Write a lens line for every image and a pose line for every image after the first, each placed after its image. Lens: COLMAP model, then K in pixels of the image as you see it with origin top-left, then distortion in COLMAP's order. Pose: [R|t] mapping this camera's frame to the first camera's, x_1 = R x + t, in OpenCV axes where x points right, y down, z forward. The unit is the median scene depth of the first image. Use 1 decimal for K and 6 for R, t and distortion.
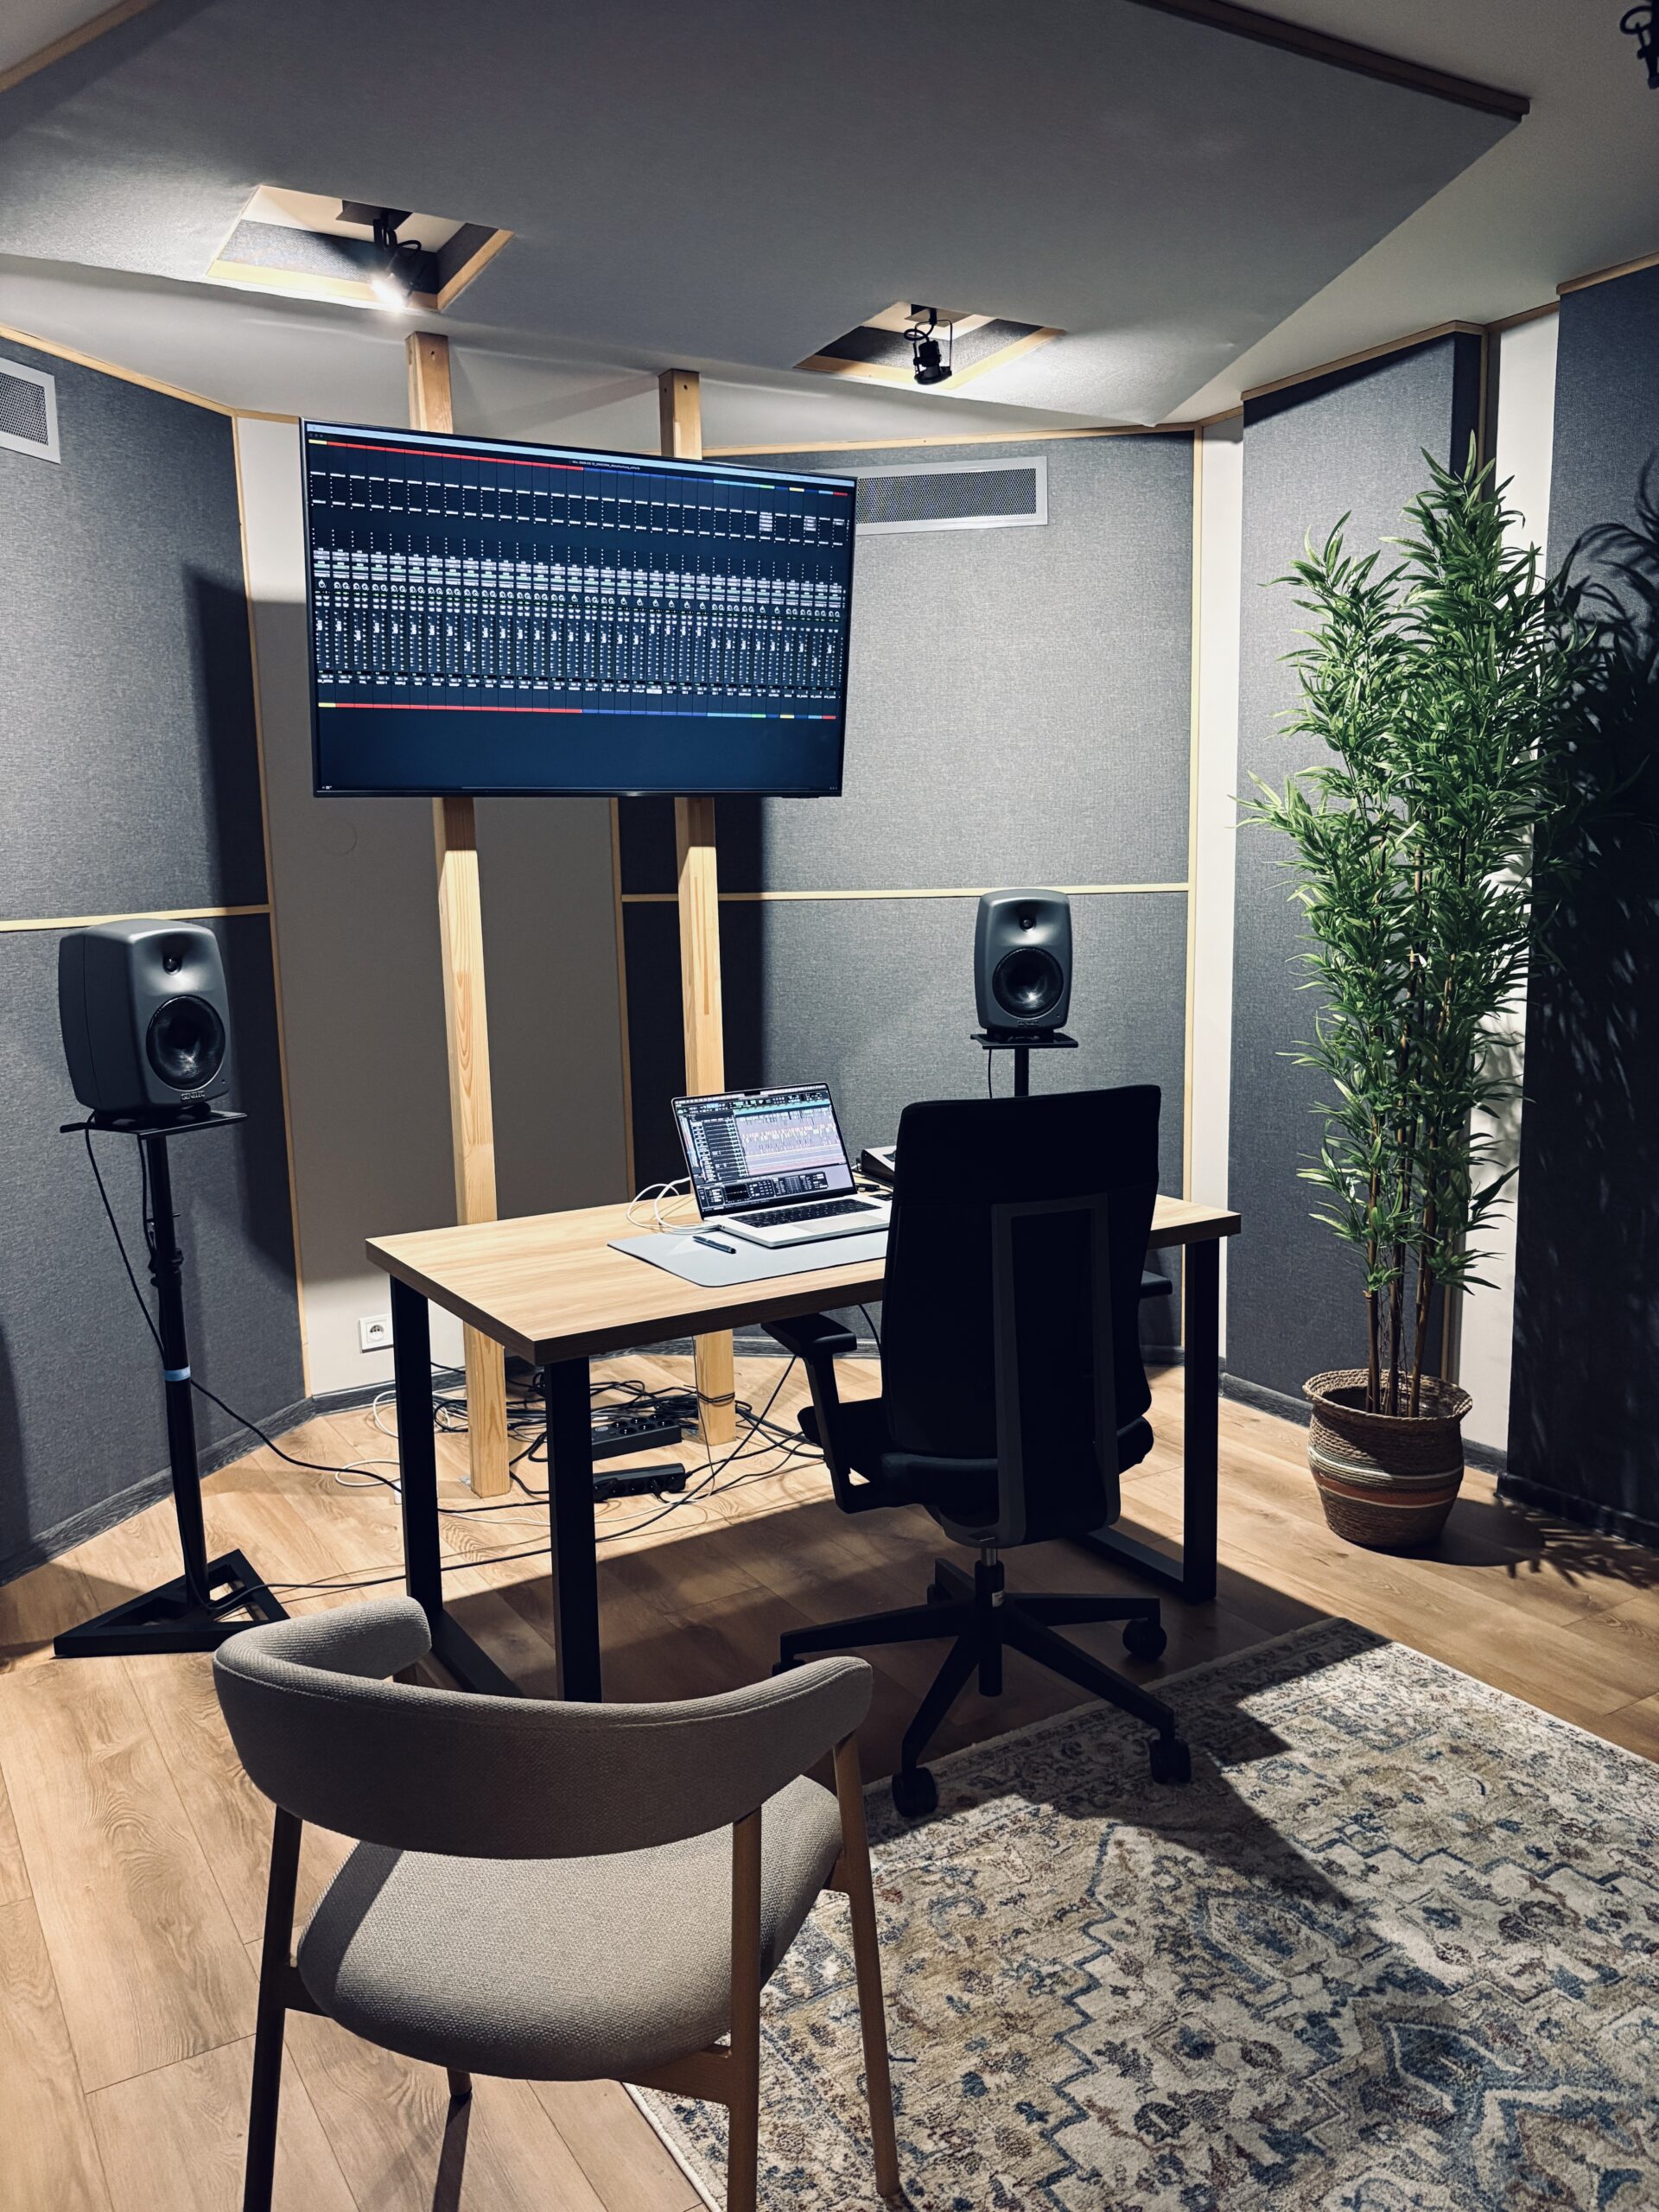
lens RADIAL K [[1659.3, 0, 830.4], [0, 1659.3, 1136.2], [0, 0, 1]] dist [0.002409, -0.009349]
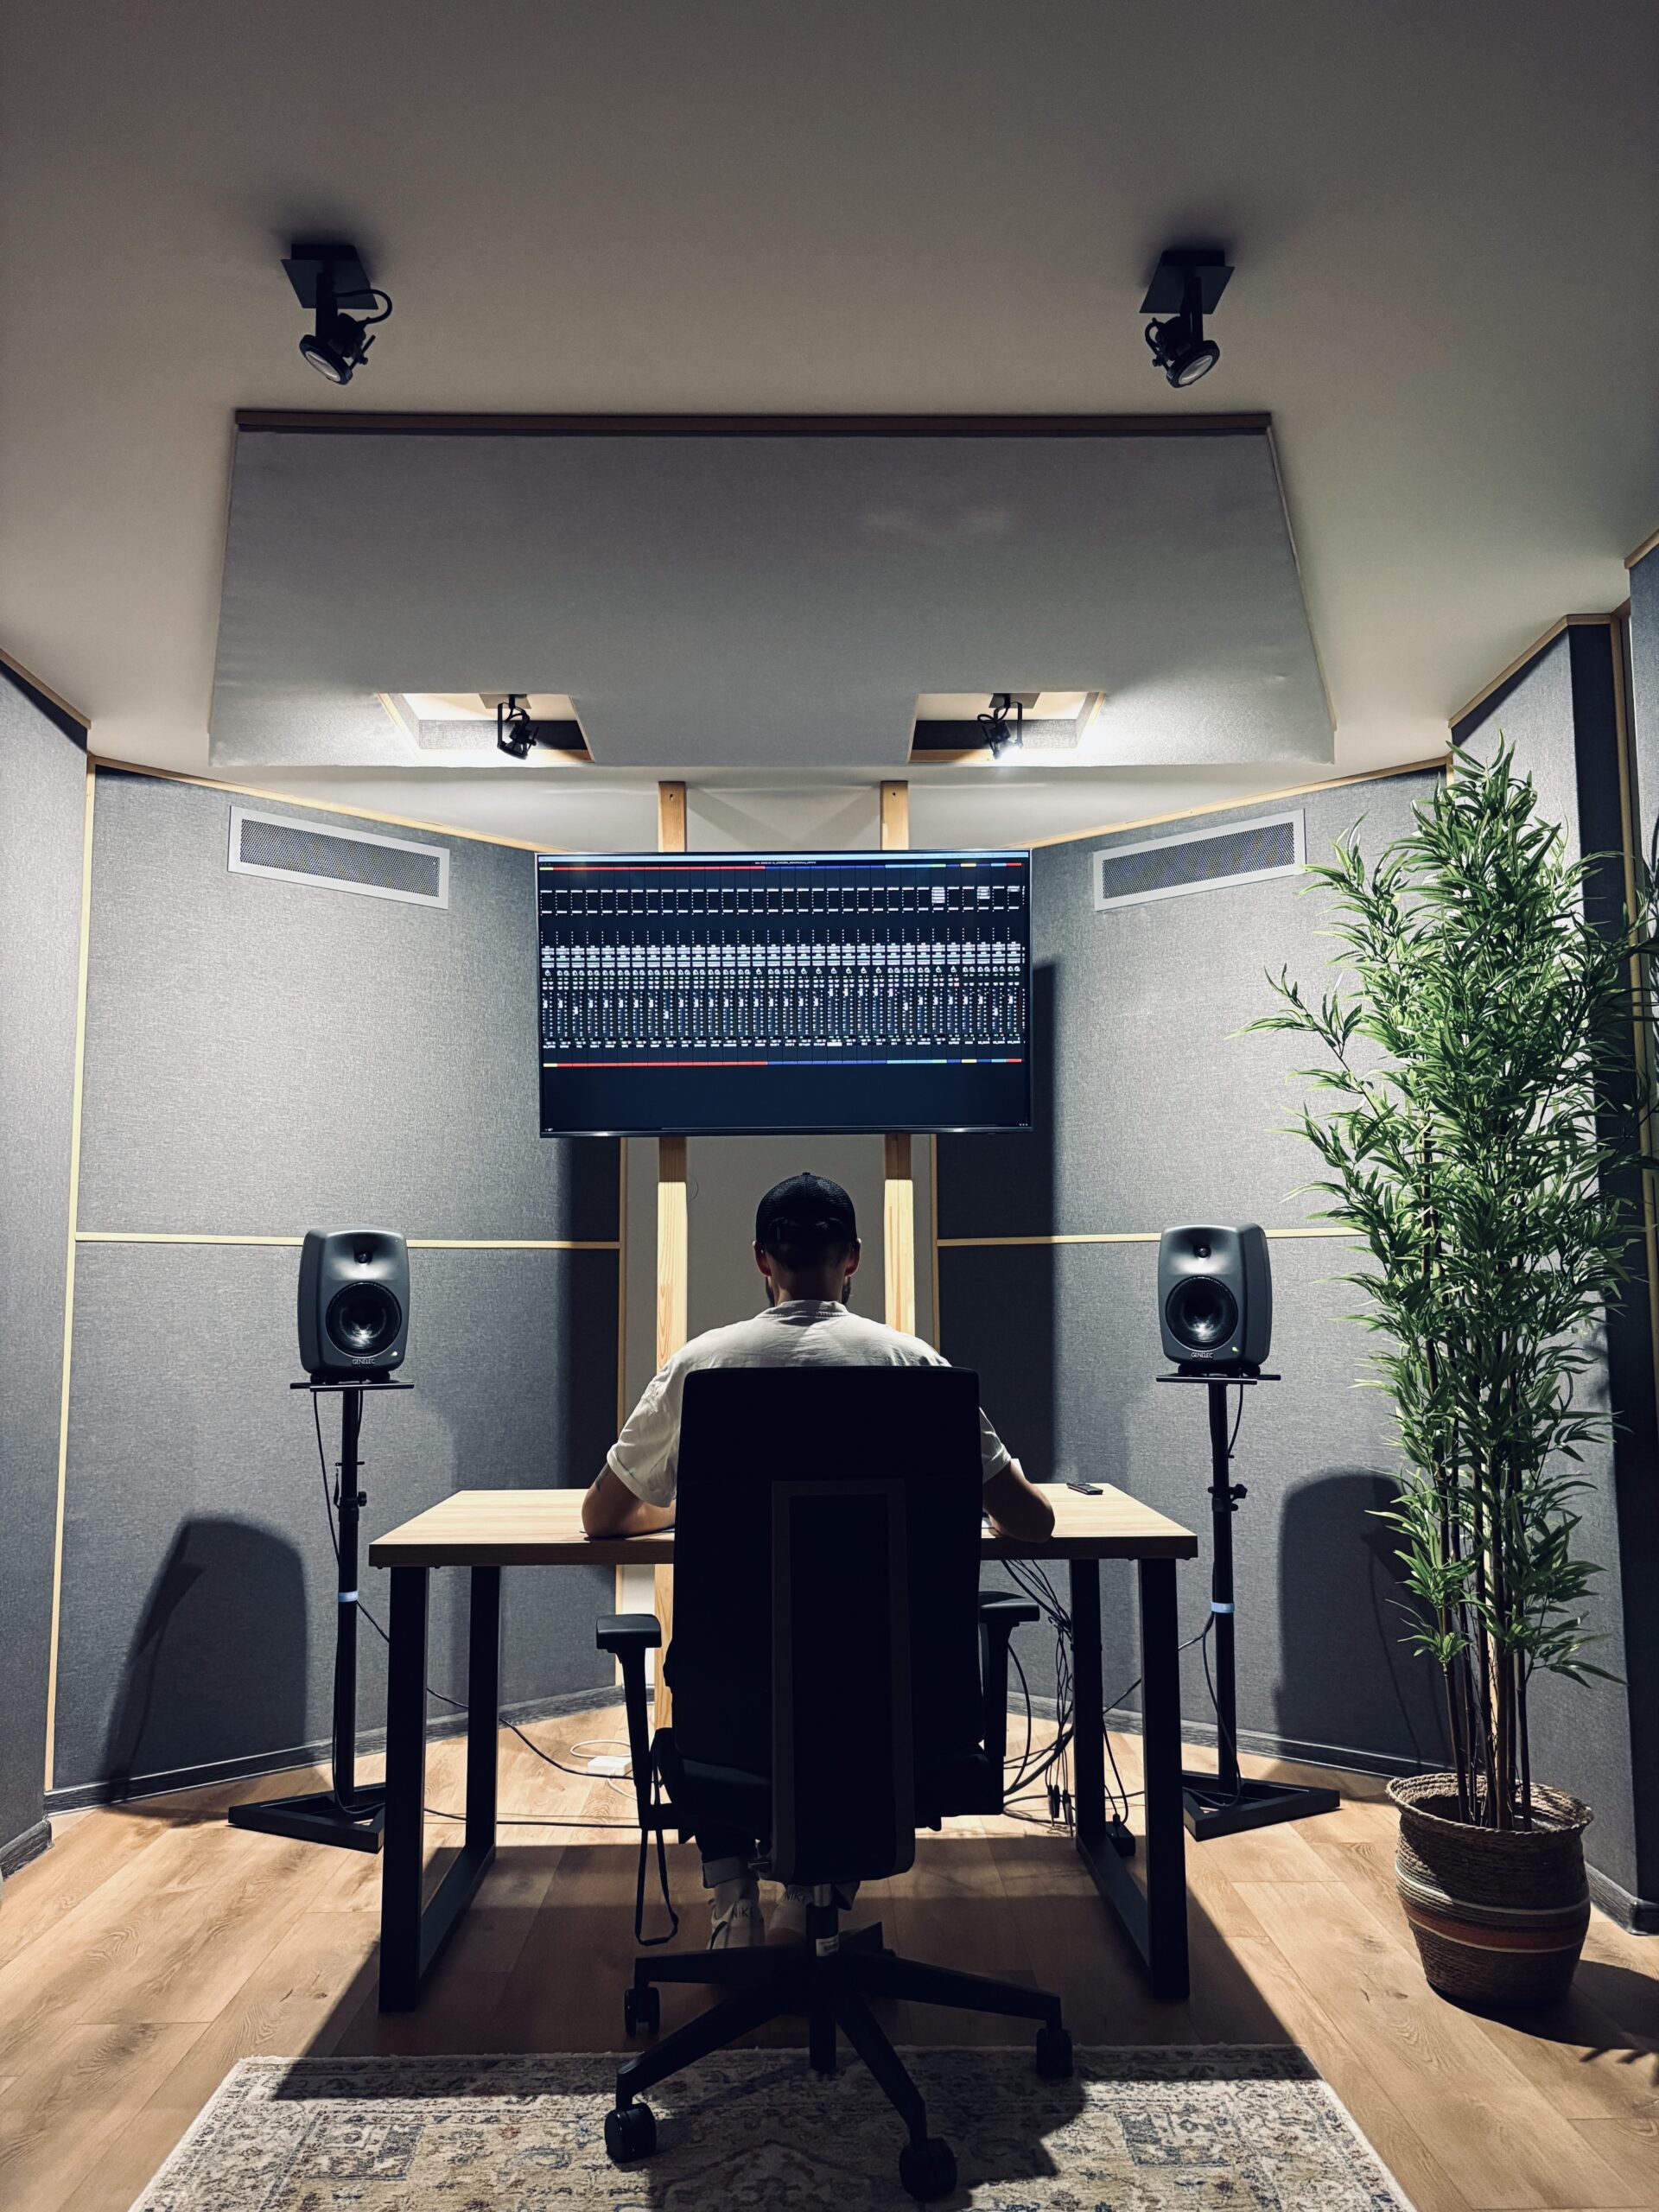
lens RADIAL K [[1659.3, 0, 830.4], [0, 1659.3, 1136.2], [0, 0, 1]] dist [0.002409, -0.009349]
pose [[0.863176, -0.034663, -0.503711, 0.490495], [-0.096981, 0.967681, -0.232783, 0.060515], [0.495501, 0.249783, 0.831918, 0.074952]]
